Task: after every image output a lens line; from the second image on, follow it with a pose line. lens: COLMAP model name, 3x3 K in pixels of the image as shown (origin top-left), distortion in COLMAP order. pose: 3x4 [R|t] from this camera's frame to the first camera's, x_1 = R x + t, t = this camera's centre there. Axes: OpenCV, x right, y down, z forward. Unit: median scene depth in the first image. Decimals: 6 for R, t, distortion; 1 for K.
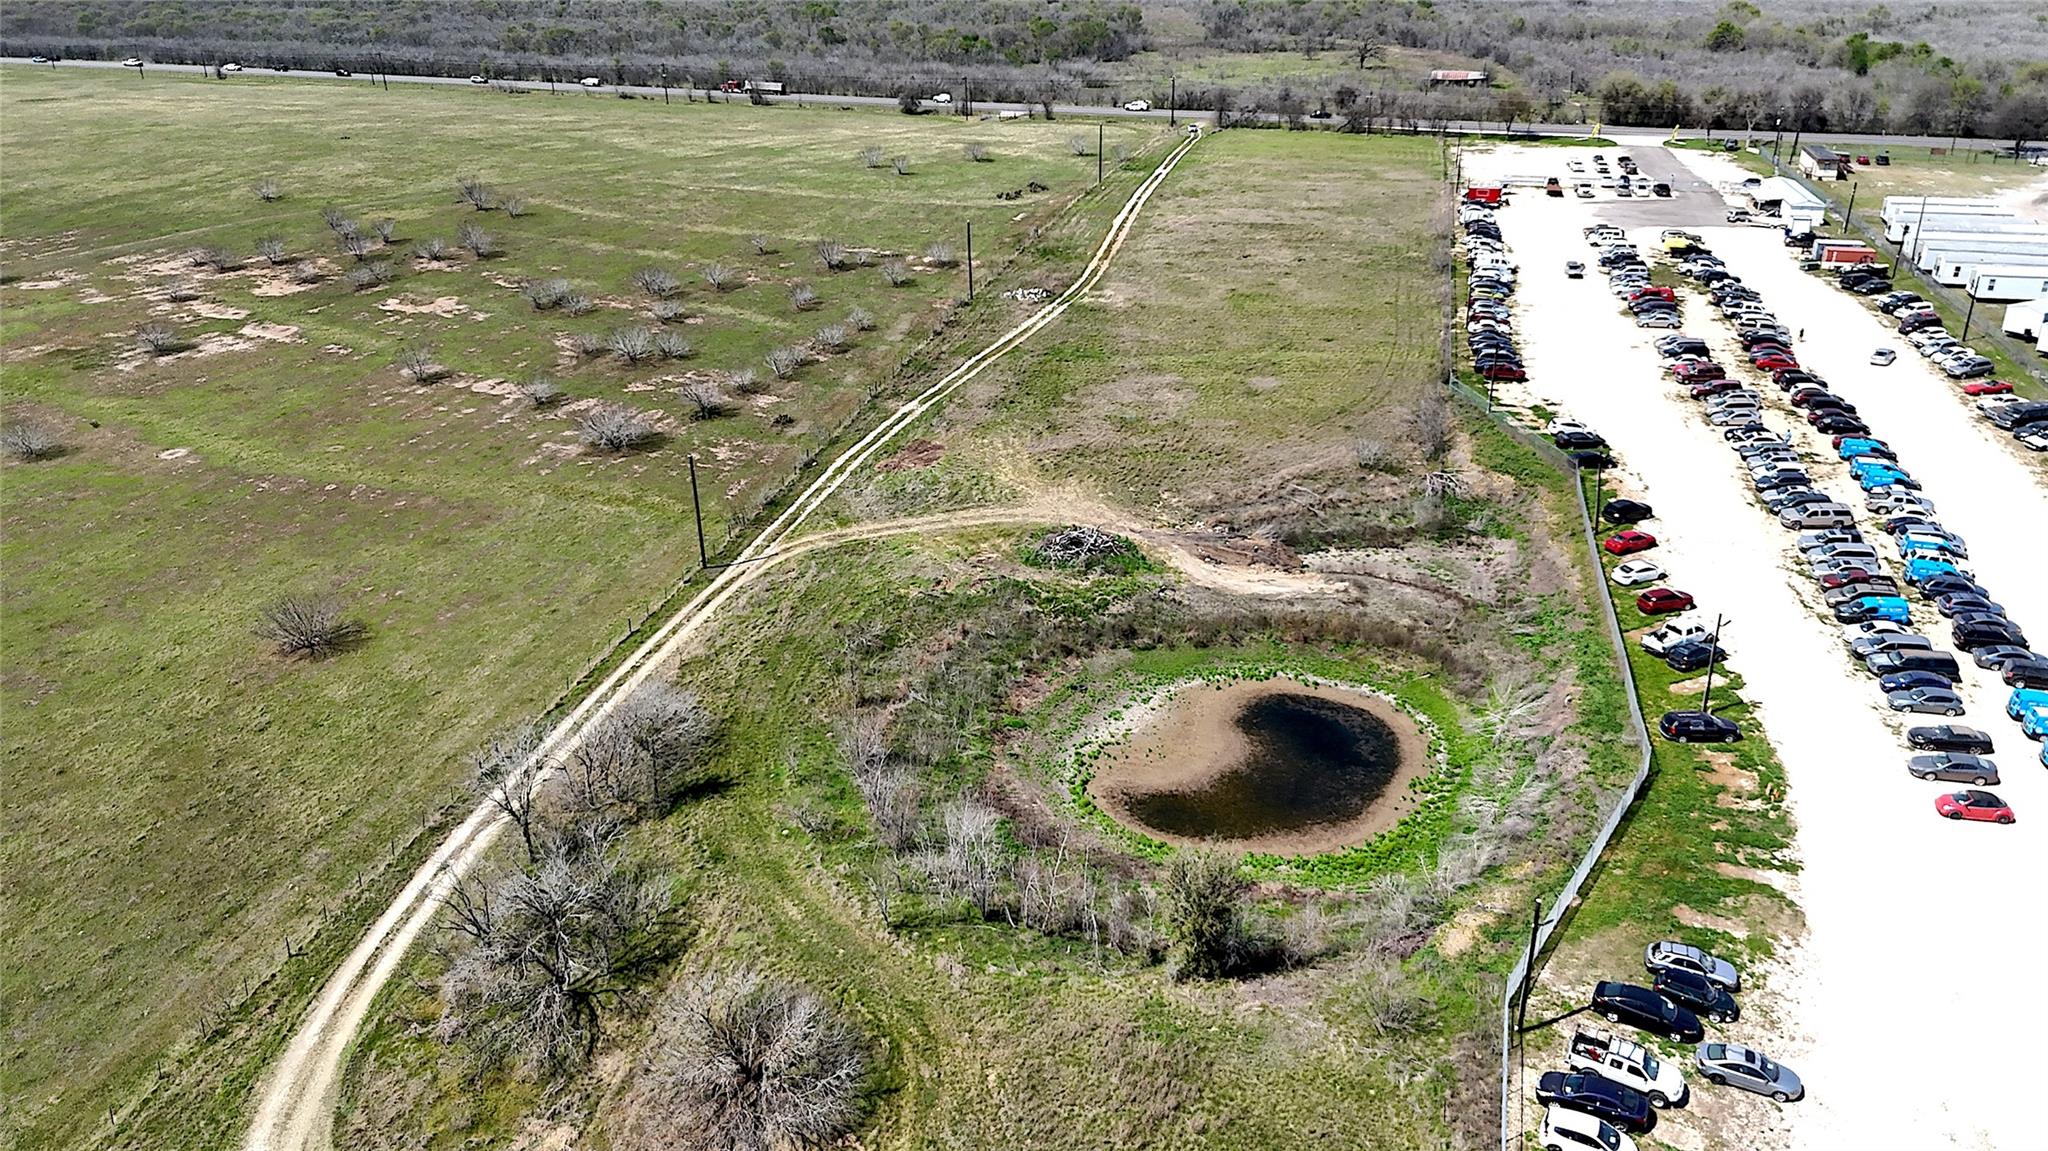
lens RADIAL K [[1513.0, 0, 1024.0], [0, 1513.0, 575.5], [0, 0, 1]] dist [0.046699, -0.032463]
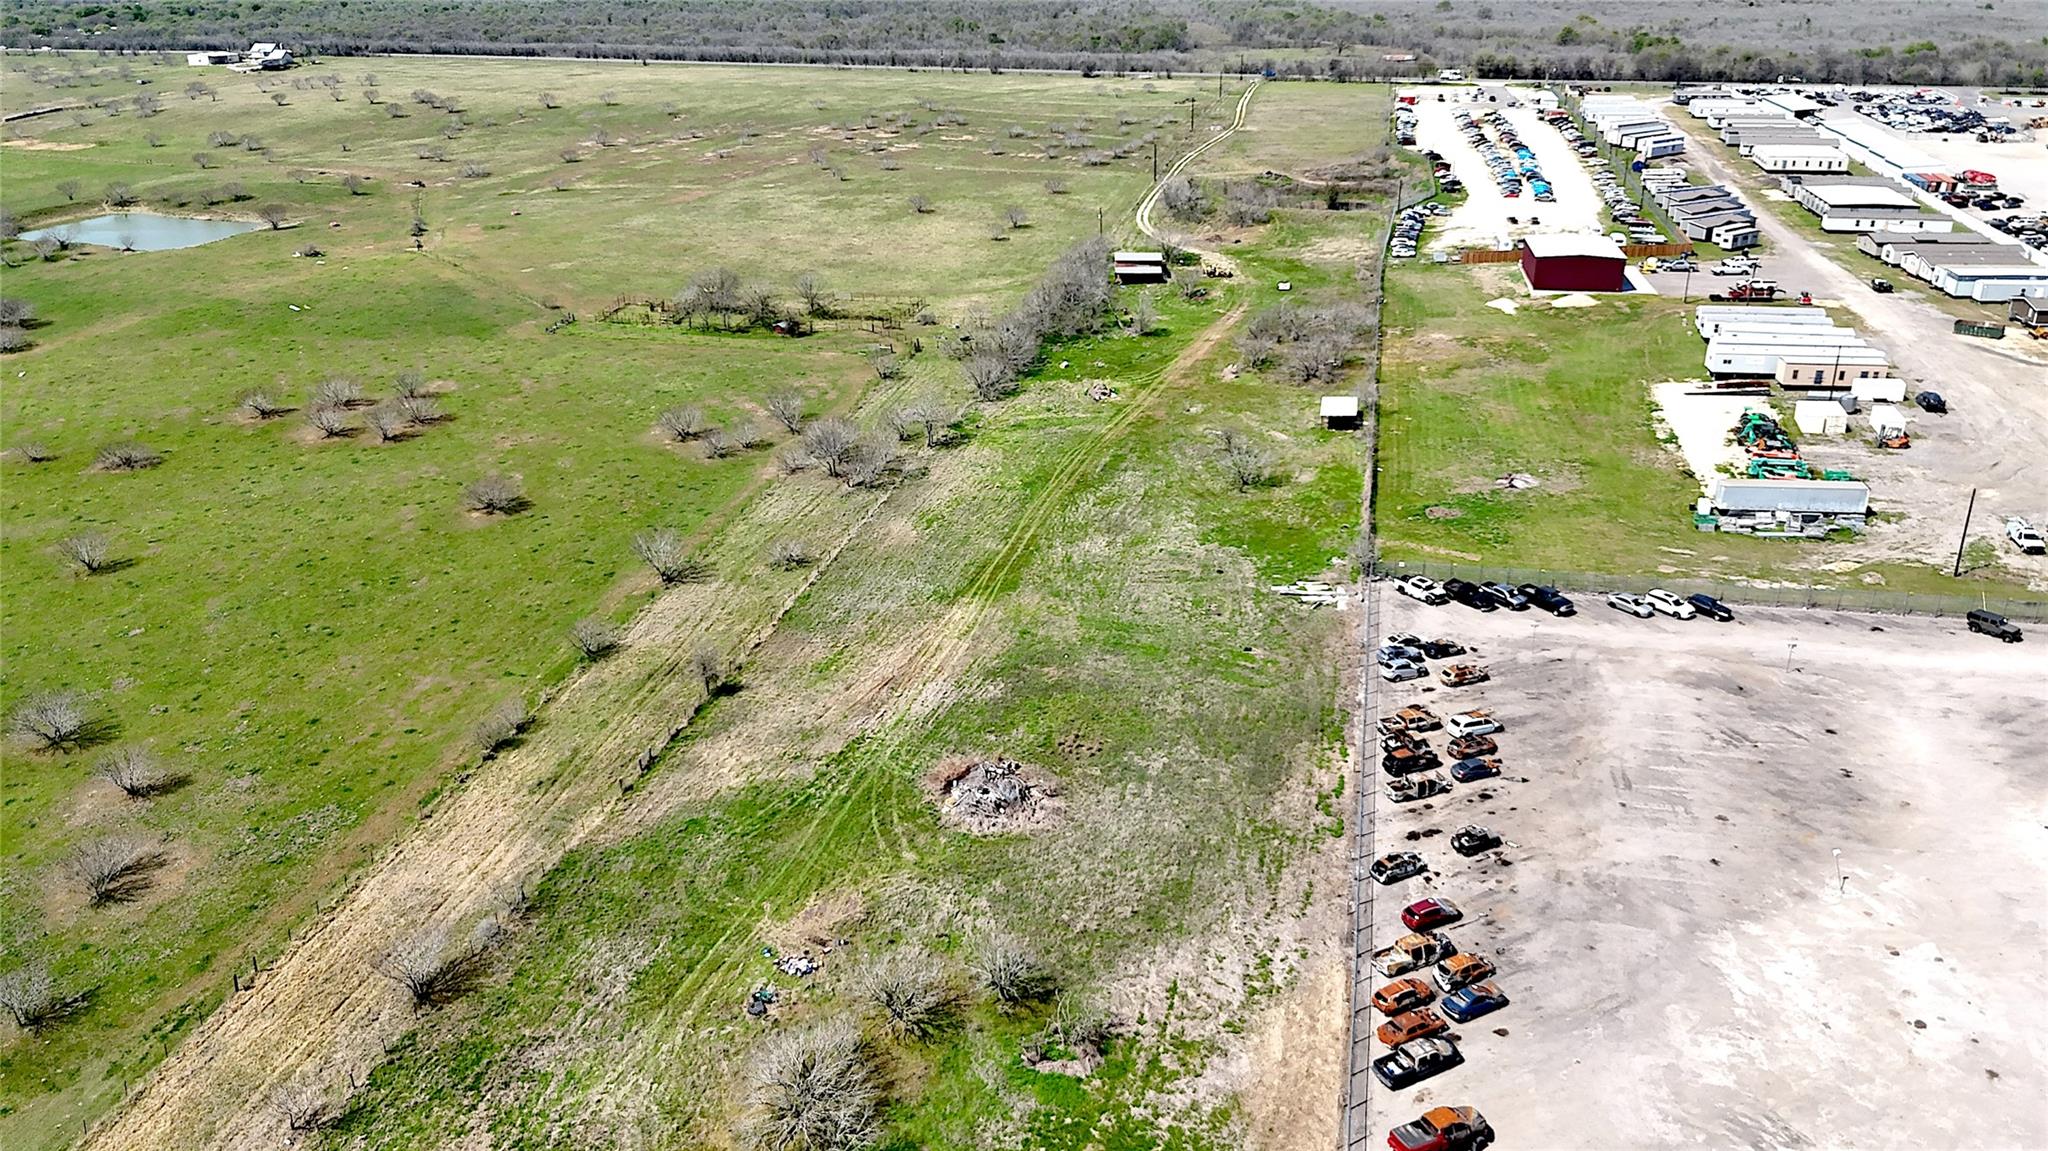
lens RADIAL K [[1511.2, 0, 1024.0], [0, 1511.2, 575.5], [0, 0, 1]] dist [0.060836, -0.056314]
pose [[0.999686, -0.010961, 0.022542, -0.391900], [0.011300, 0.999825, -0.014937, 0.599810], [-0.022374, 0.015187, 0.999634, -1.504618]]
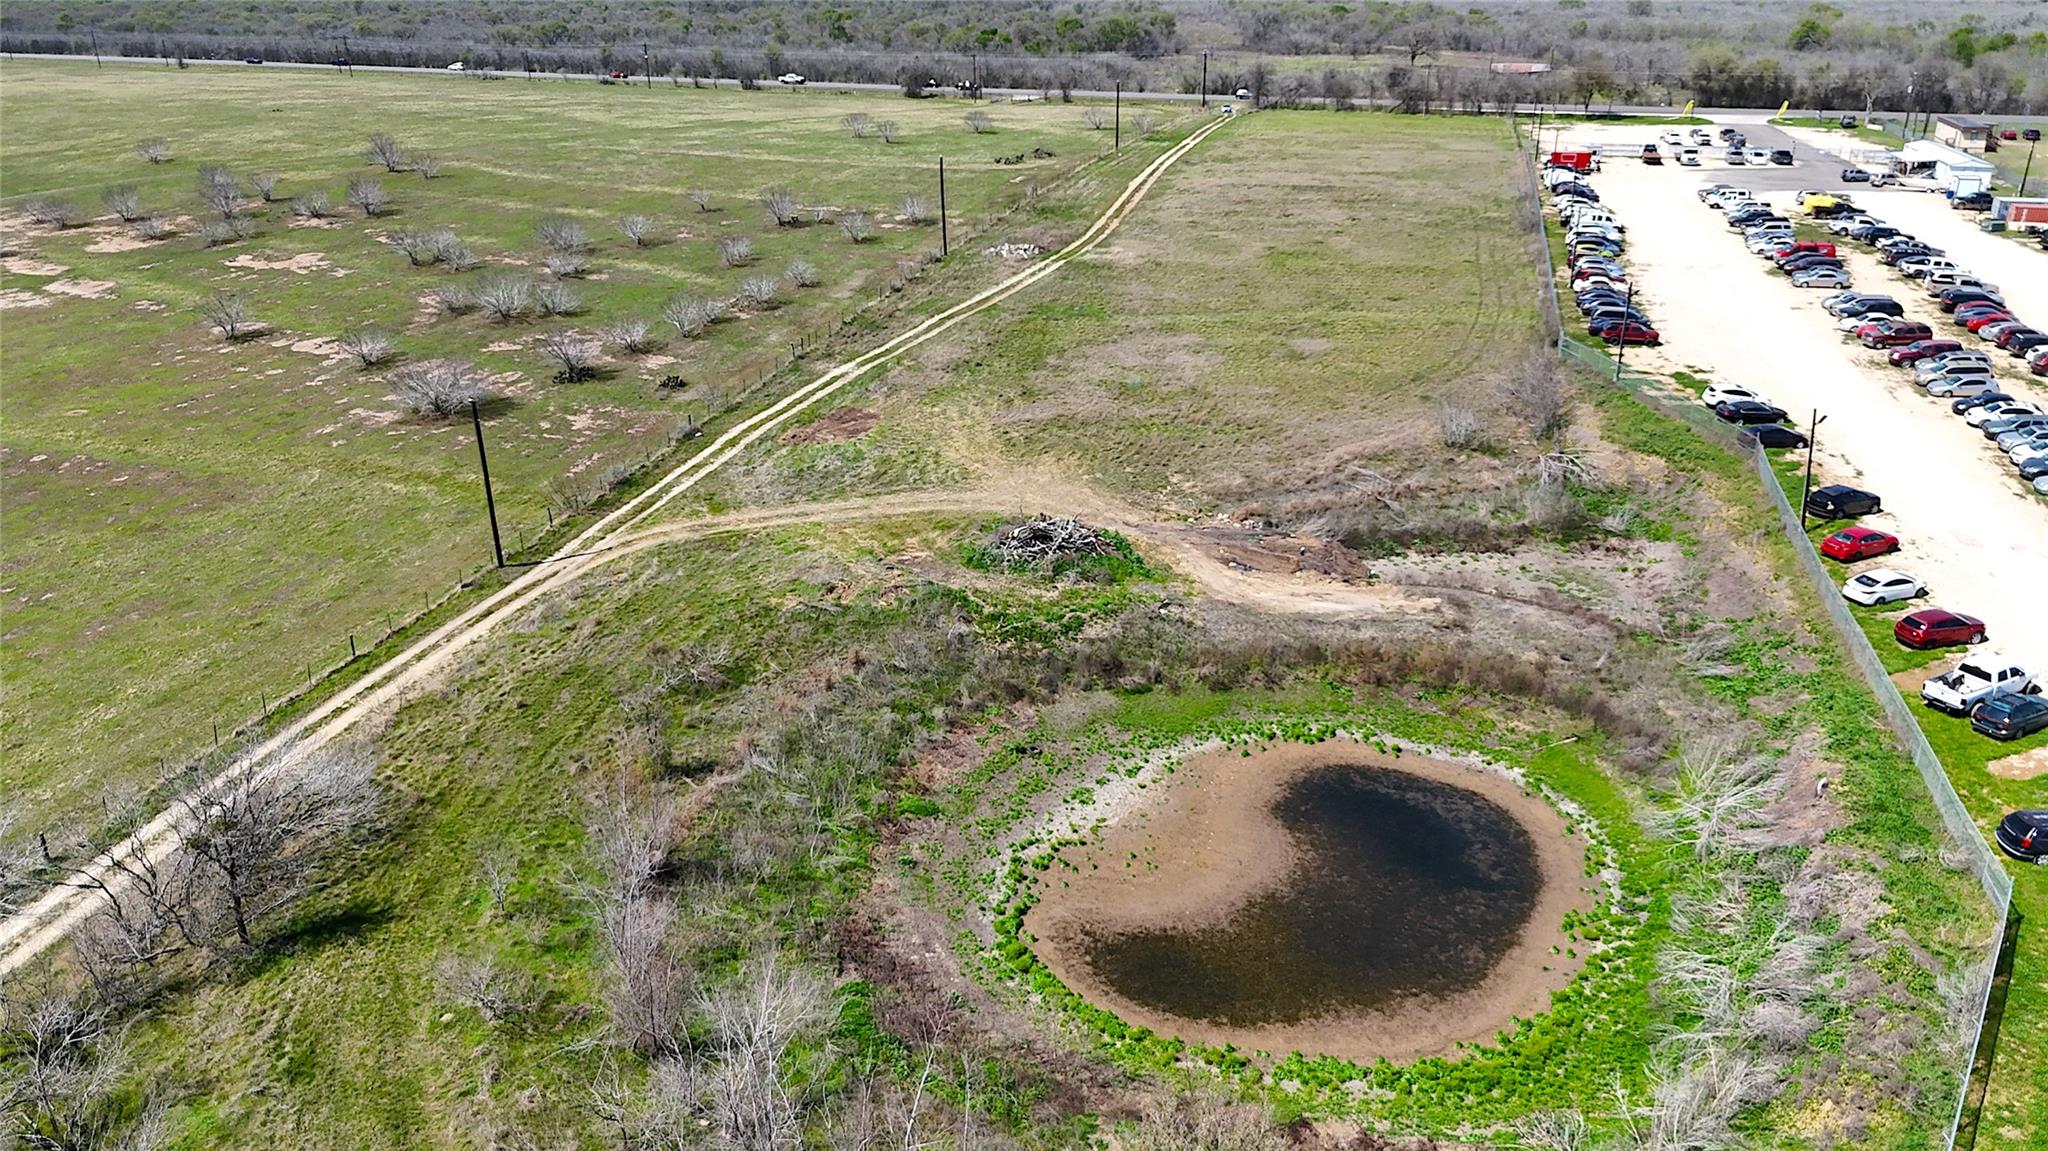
lens RADIAL K [[1513.0, 0, 1024.0], [0, 1513.0, 575.5], [0, 0, 1]] dist [0.046699, -0.032463]
pose [[0.999674, 0.011280, -0.022886, 0.029080], [-0.011933, 0.999519, -0.028630, 0.010861], [0.022552, 0.028894, 0.999328, 0.212395]]
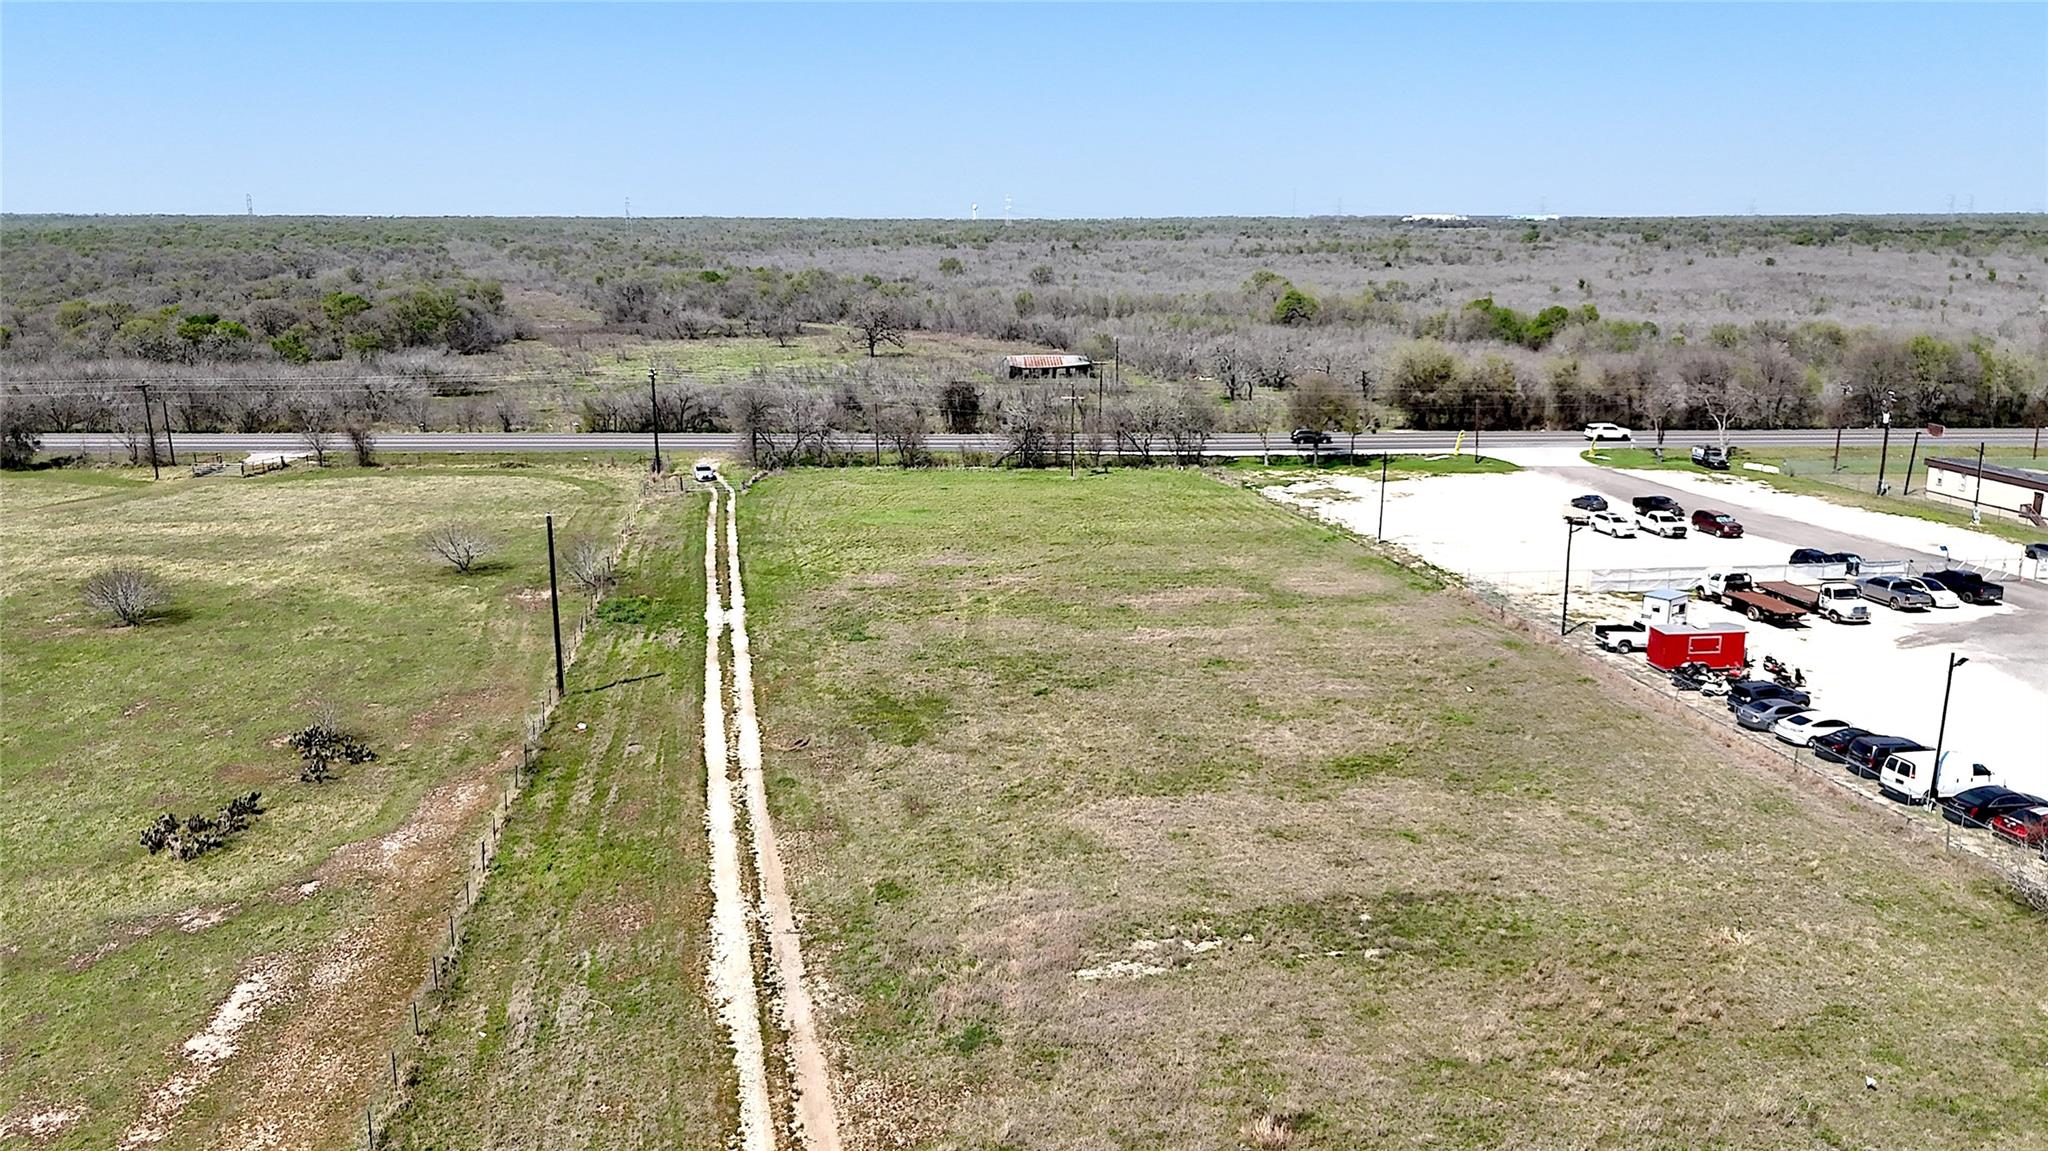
lens RADIAL K [[1513.0, 0, 1024.0], [0, 1513.0, 575.5], [0, 0, 1]] dist [0.046699, -0.032463]
pose [[0.913830, -0.084428, 0.397224, 0.024209], [0.156376, 0.975880, -0.152330, -0.325637], [-0.374782, 0.201320, 0.904991, 1.006078]]
